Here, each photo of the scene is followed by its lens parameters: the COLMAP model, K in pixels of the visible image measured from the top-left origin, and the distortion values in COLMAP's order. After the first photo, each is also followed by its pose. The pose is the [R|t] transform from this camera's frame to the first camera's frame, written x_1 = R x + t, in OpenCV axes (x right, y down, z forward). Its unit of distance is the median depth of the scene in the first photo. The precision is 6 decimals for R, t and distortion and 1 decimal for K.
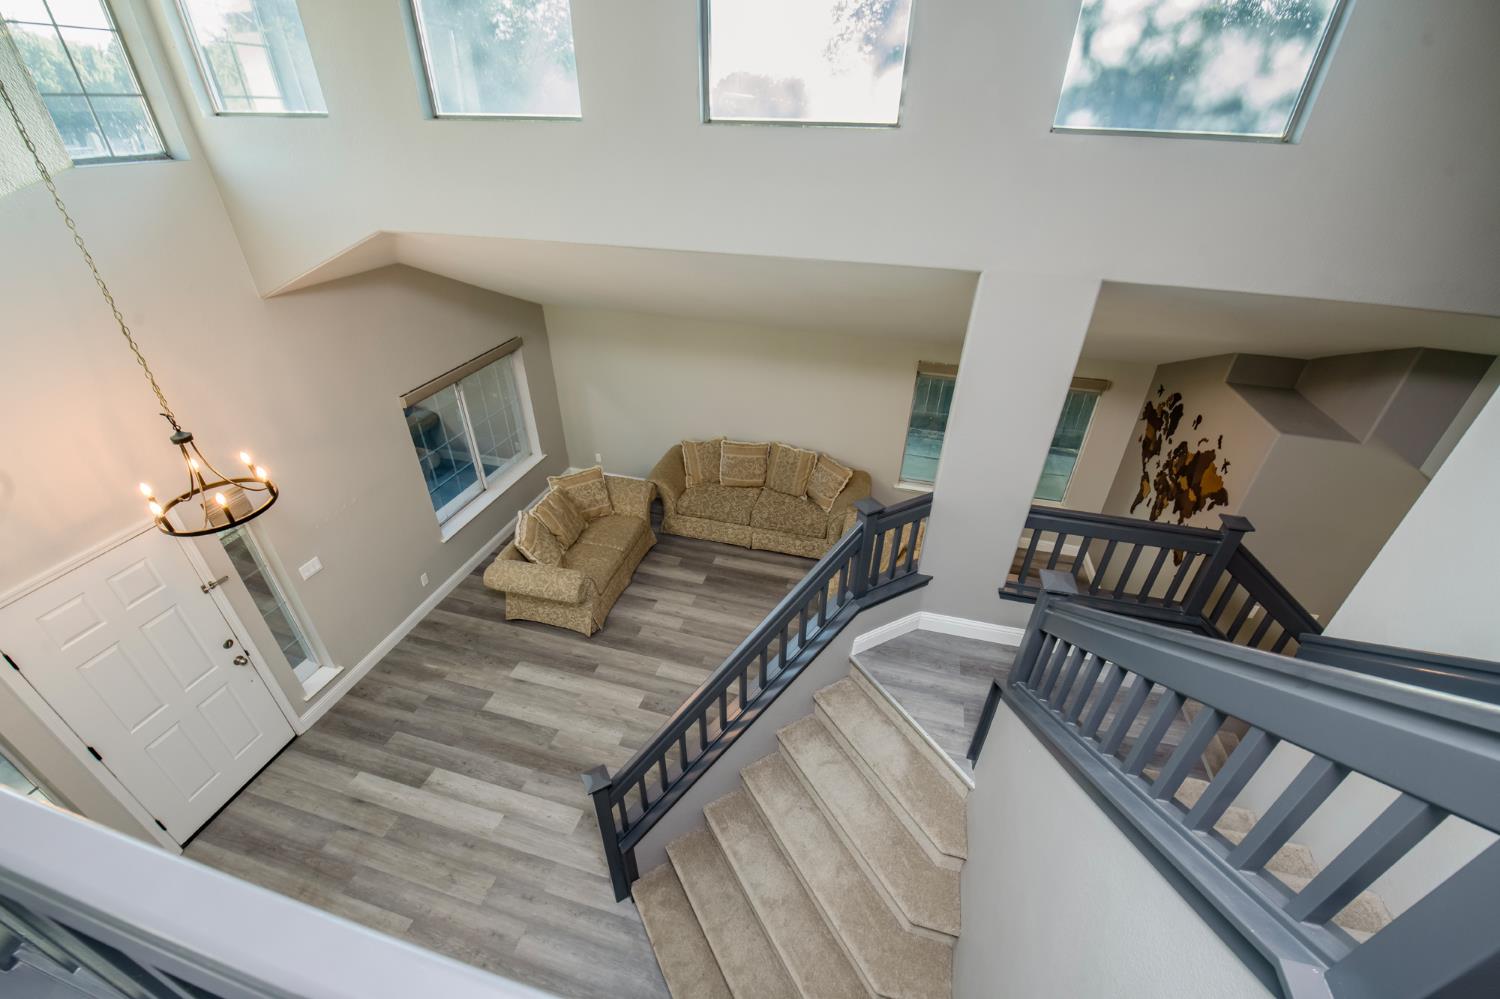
lens RADIAL K [[610.0, 0, 752.4], [0, 610.0, 513.2], [0, 0, 1]] dist [-0.001198, -0.000306]
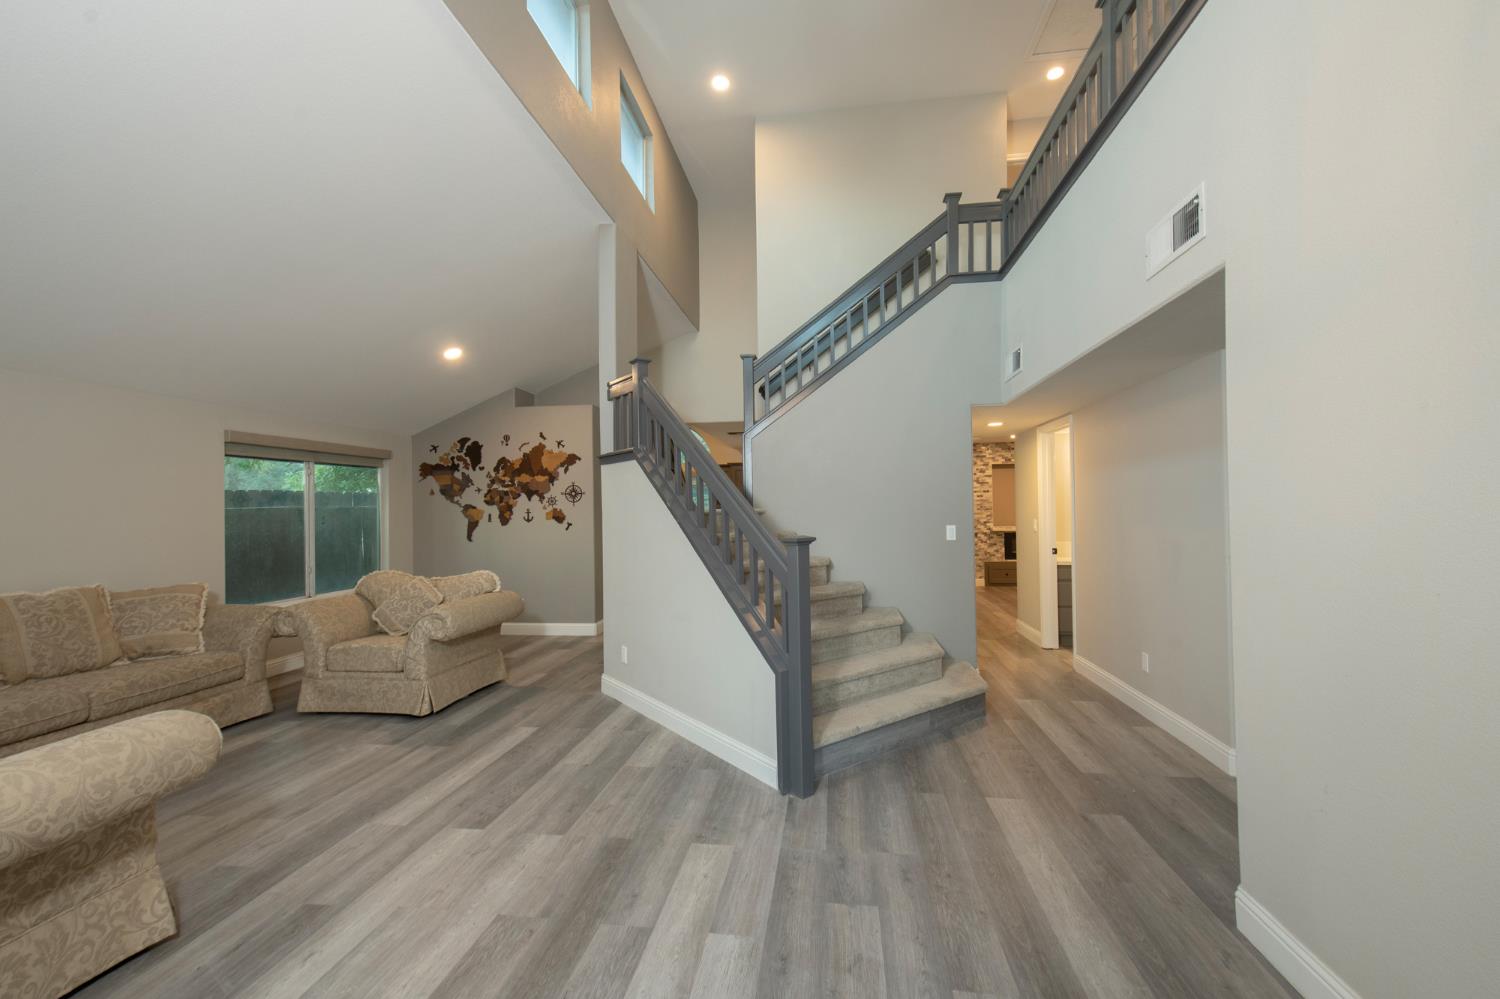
lens RADIAL K [[610.0, 0, 752.4], [0, 610.0, 513.2], [0, 0, 1]] dist [-0.001198, -0.000306]
pose [[-0.127799, -0.020281, 0.991593, -0.778938], [0.553181, 0.828375, 0.088238, 0.188672], [-0.823200, 0.559807, -0.094646, 0.757068]]
